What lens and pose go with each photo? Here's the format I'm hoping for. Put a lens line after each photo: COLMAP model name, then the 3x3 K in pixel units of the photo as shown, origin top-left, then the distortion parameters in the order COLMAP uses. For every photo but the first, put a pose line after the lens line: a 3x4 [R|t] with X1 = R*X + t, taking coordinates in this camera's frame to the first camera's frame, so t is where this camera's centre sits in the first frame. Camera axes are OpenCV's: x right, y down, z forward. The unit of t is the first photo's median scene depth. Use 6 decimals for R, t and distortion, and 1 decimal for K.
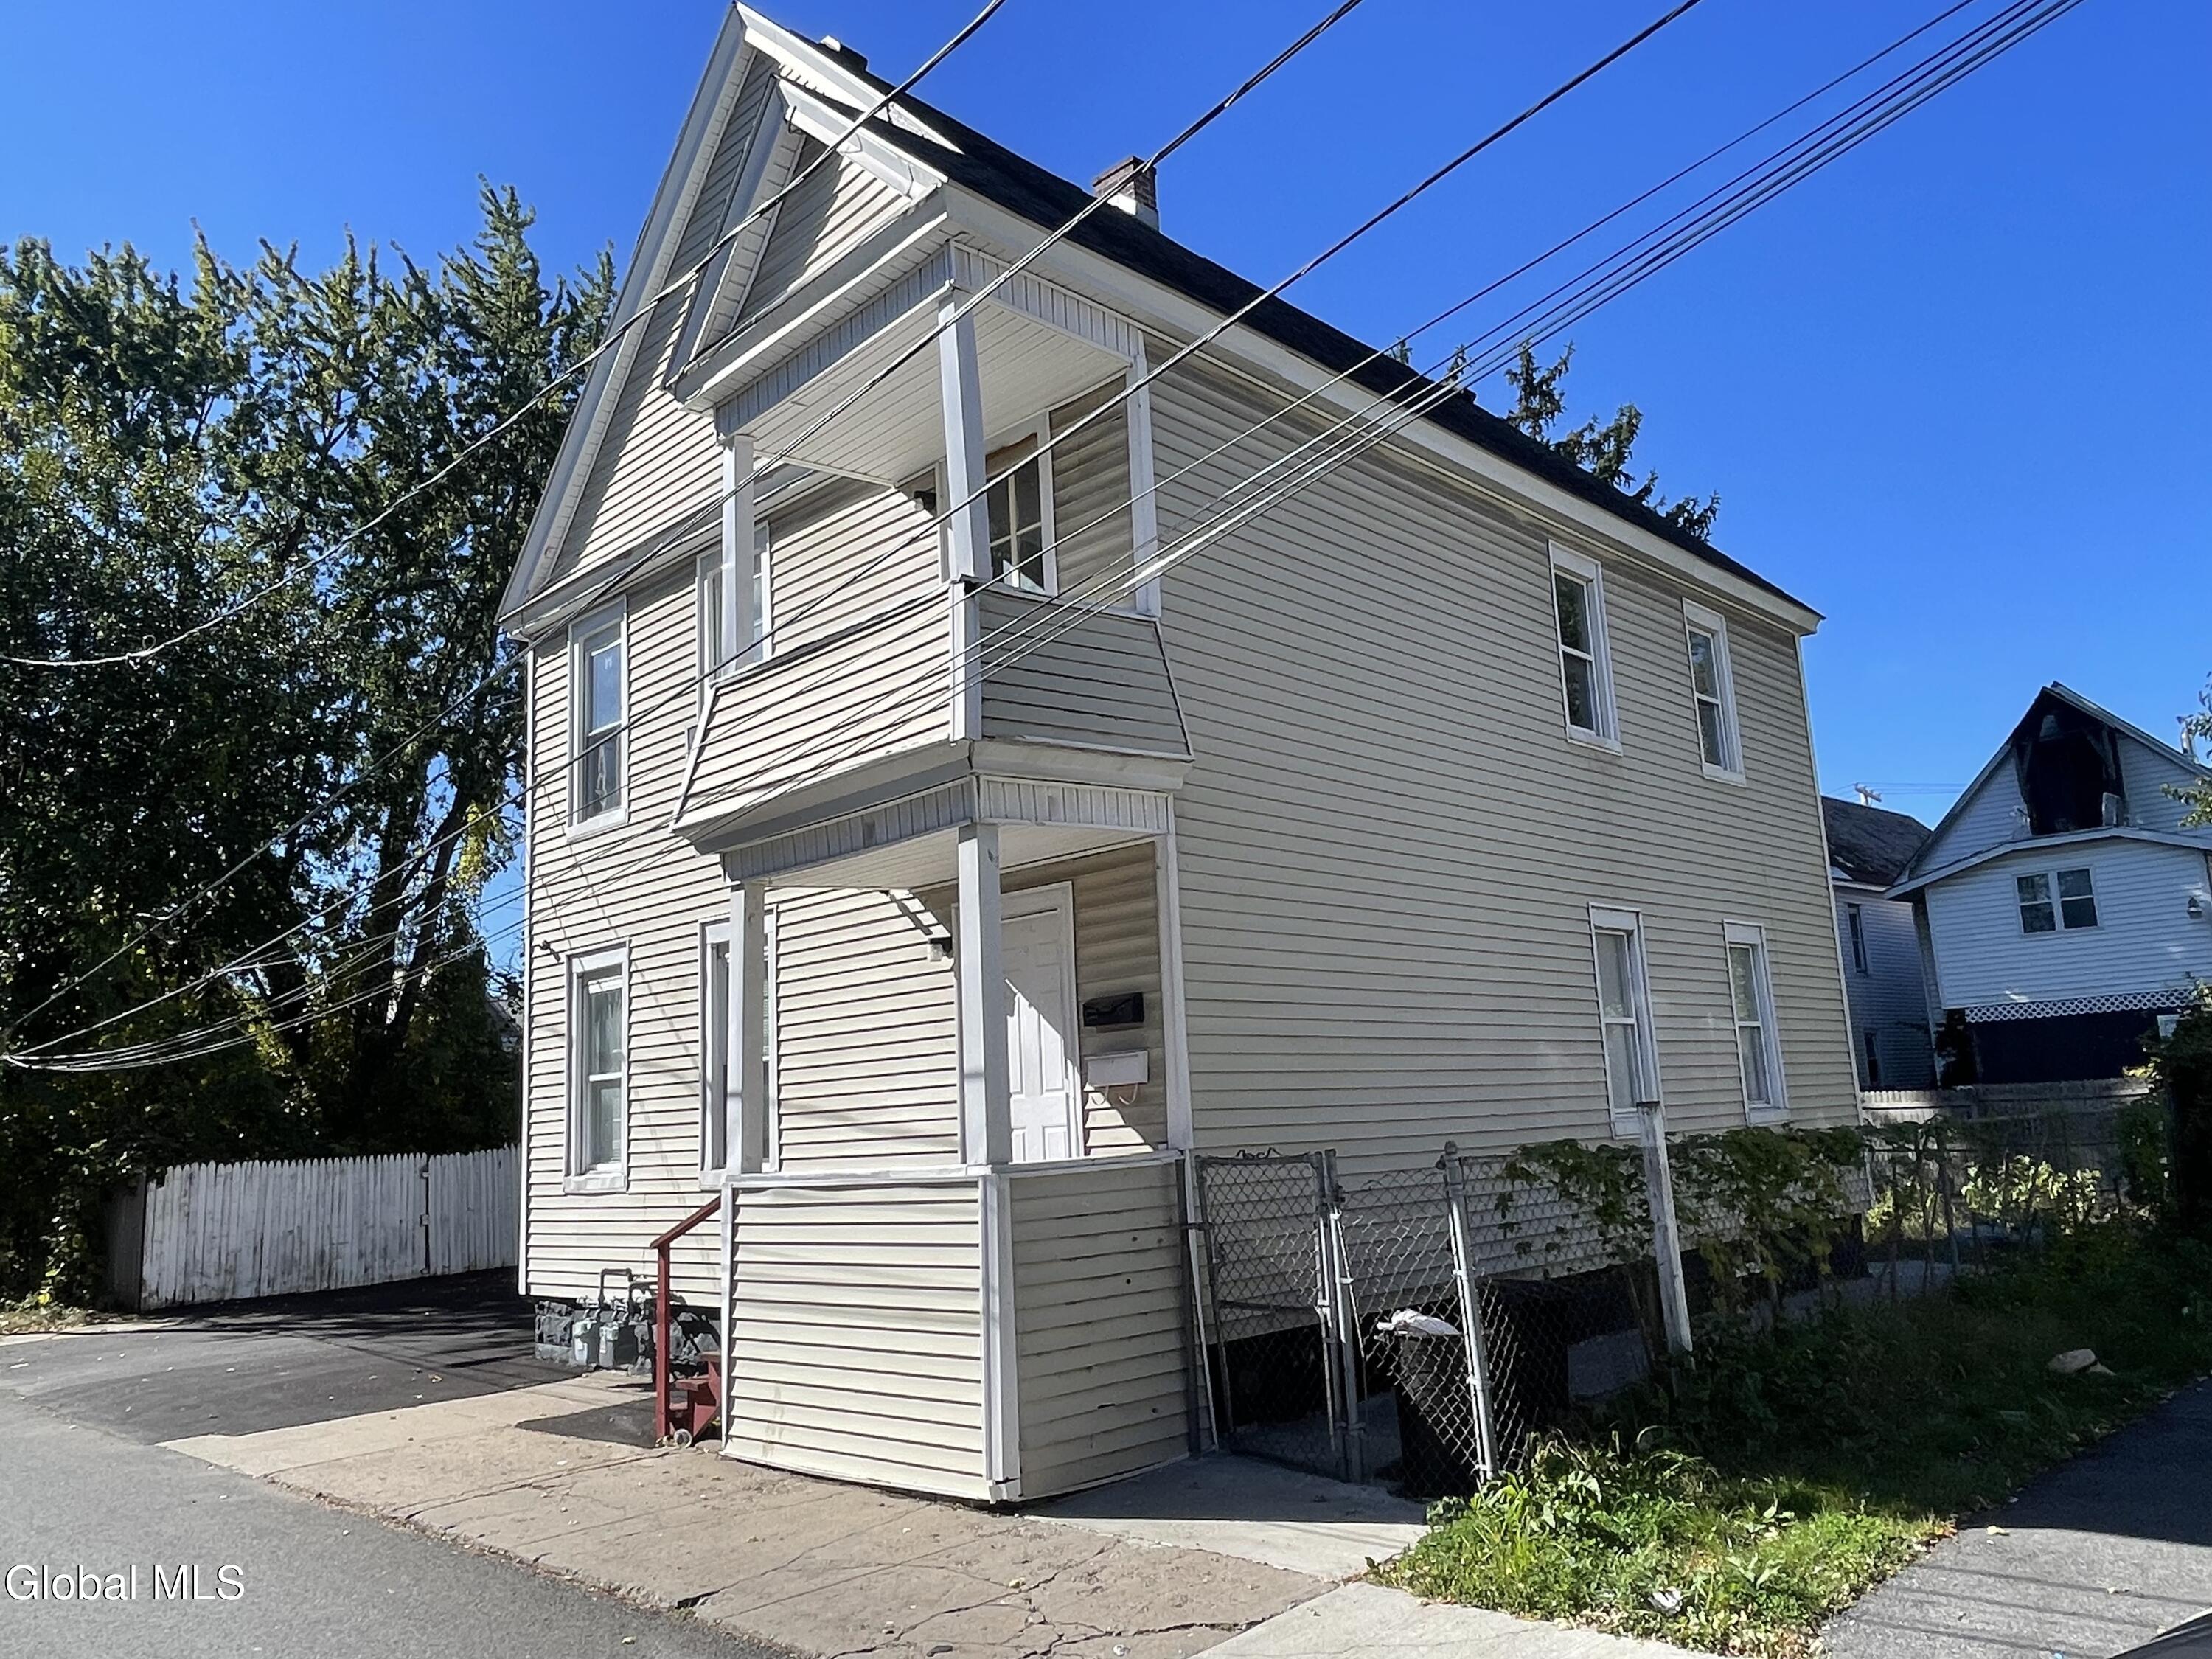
lens RADIAL K [[1578.1, 0, 1093.5], [0, 1578.1, 847.9], [0, 0, 1]] dist [0.029620, -0.062497]
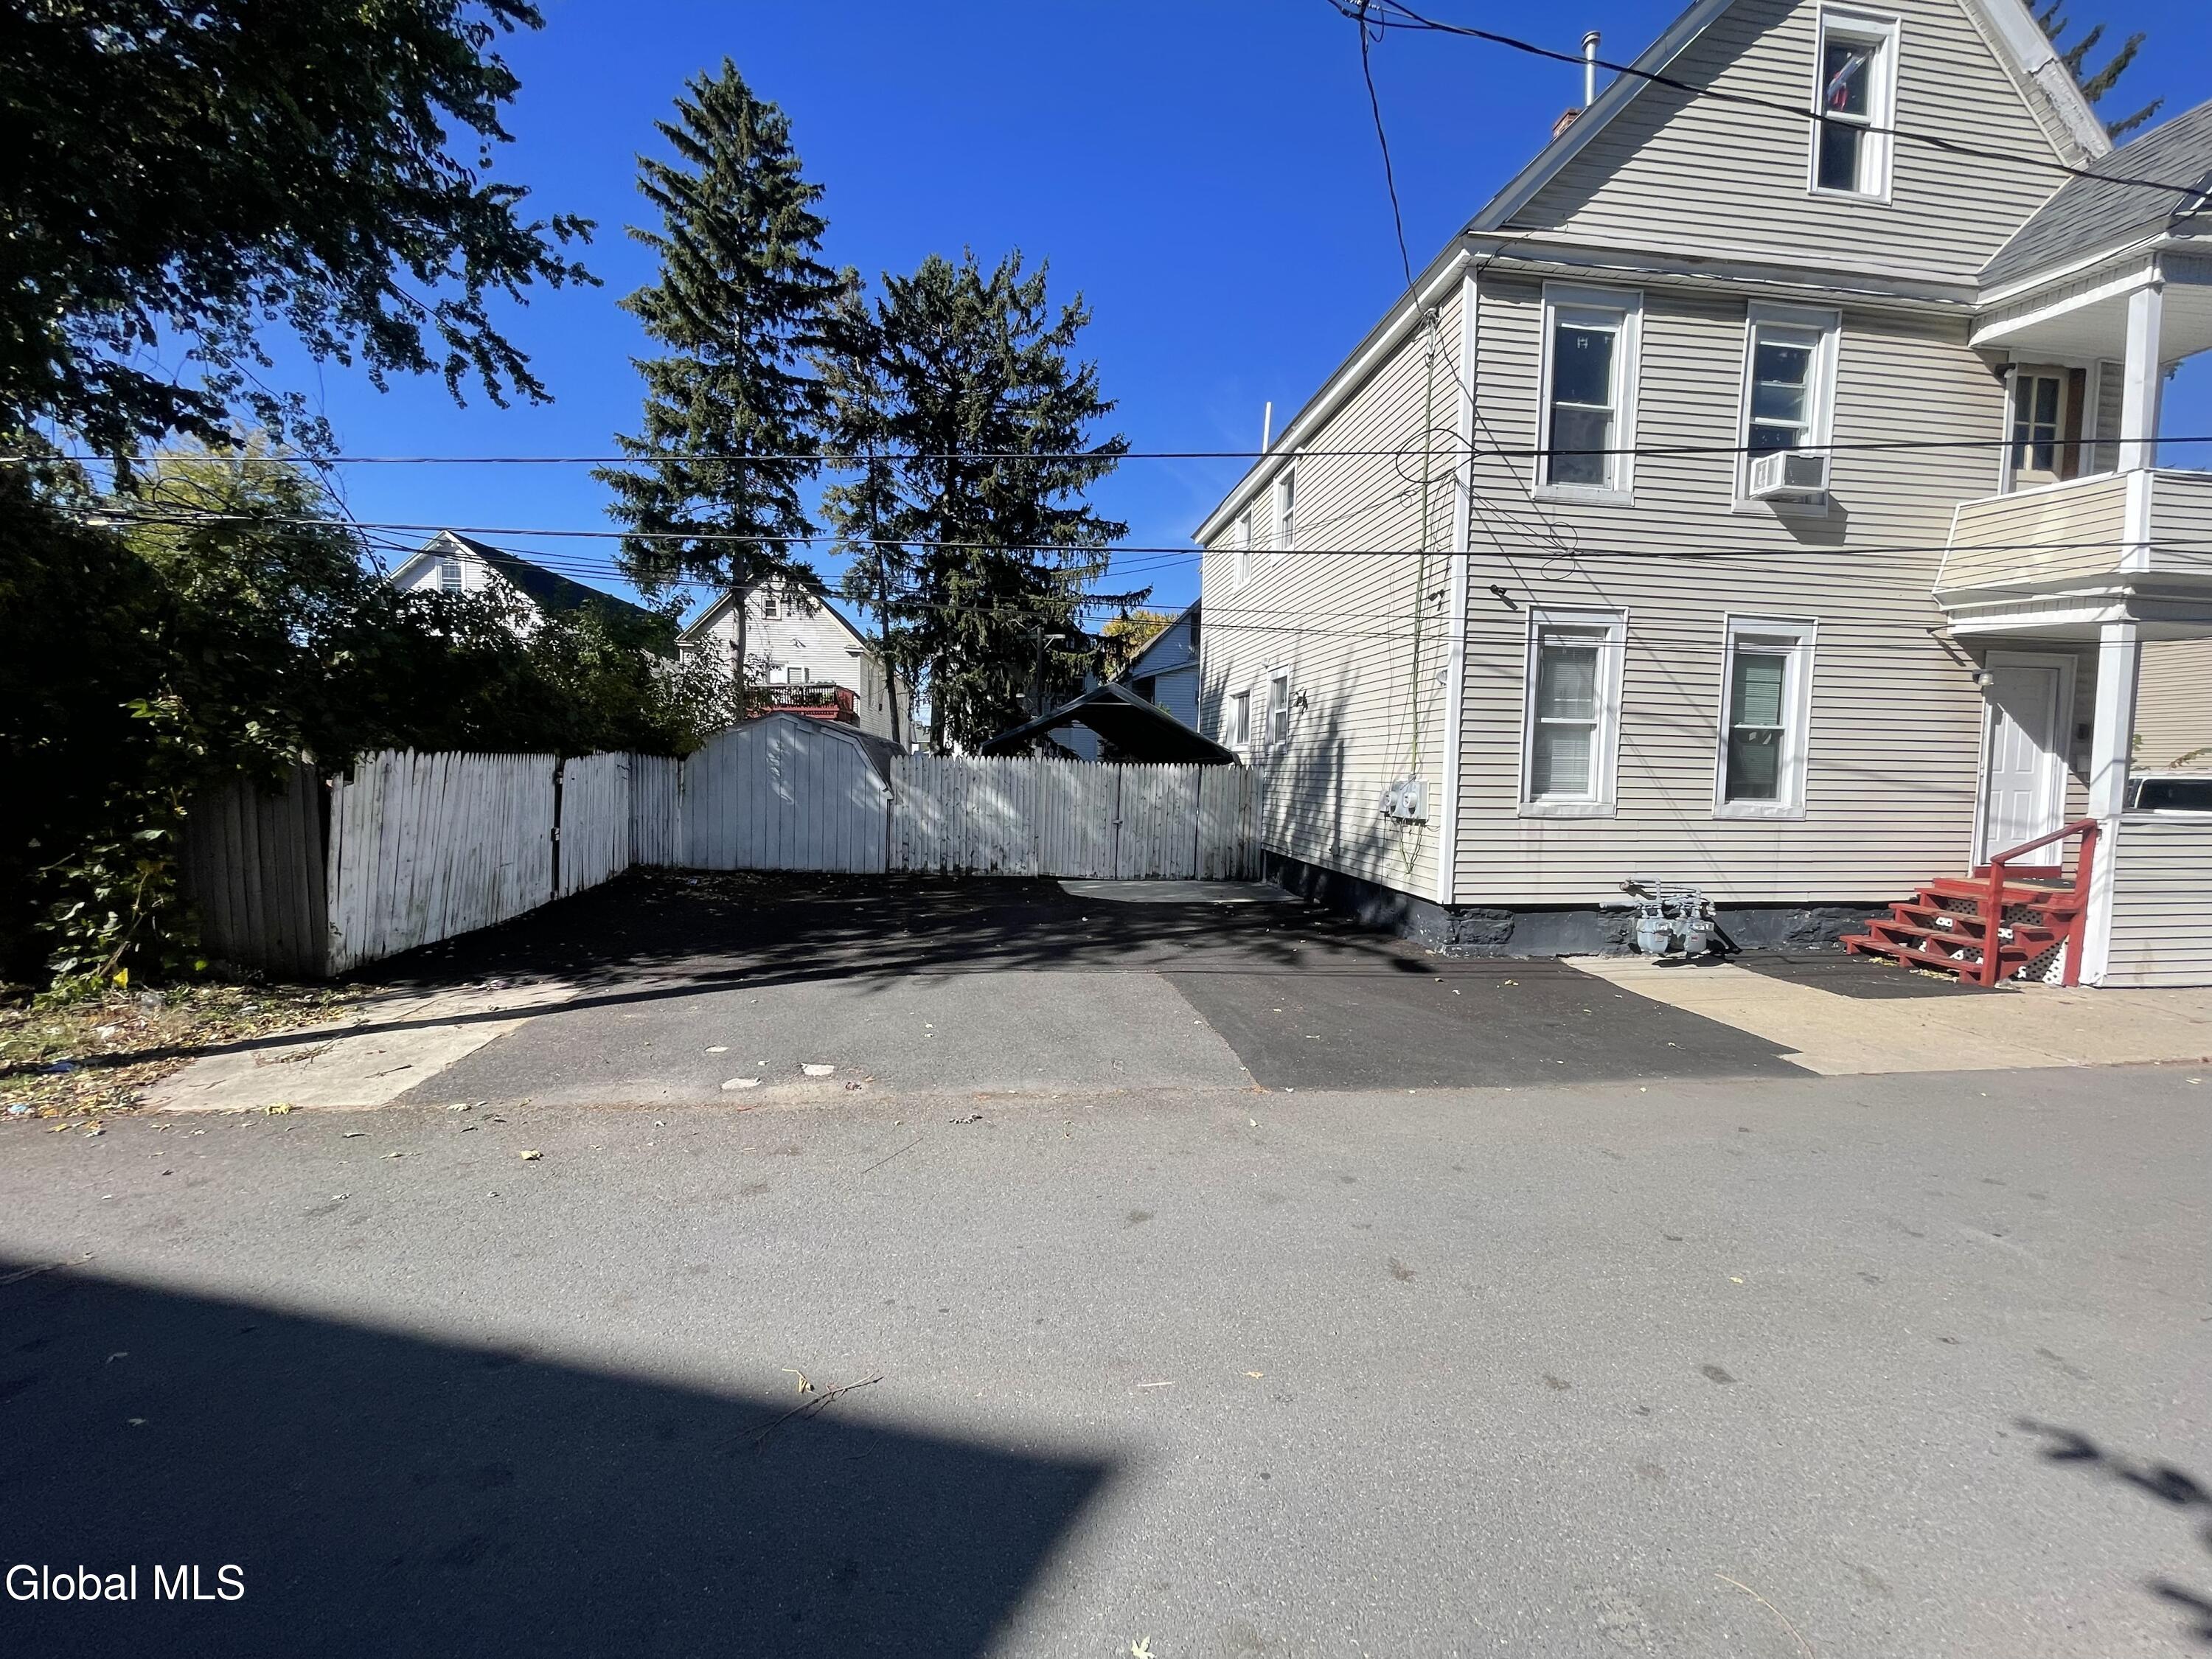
lens RADIAL K [[893.2, 0, 1100.1], [0, 893.2, 826.9], [0, 0, 1]] dist [-0.001008, -0.000219]
pose [[0.614567, 0.008909, 0.788814, -0.695706], [-0.184872, 0.973716, 0.133037, 0.131461], [-0.766896, -0.227590, 0.600061, 0.567210]]
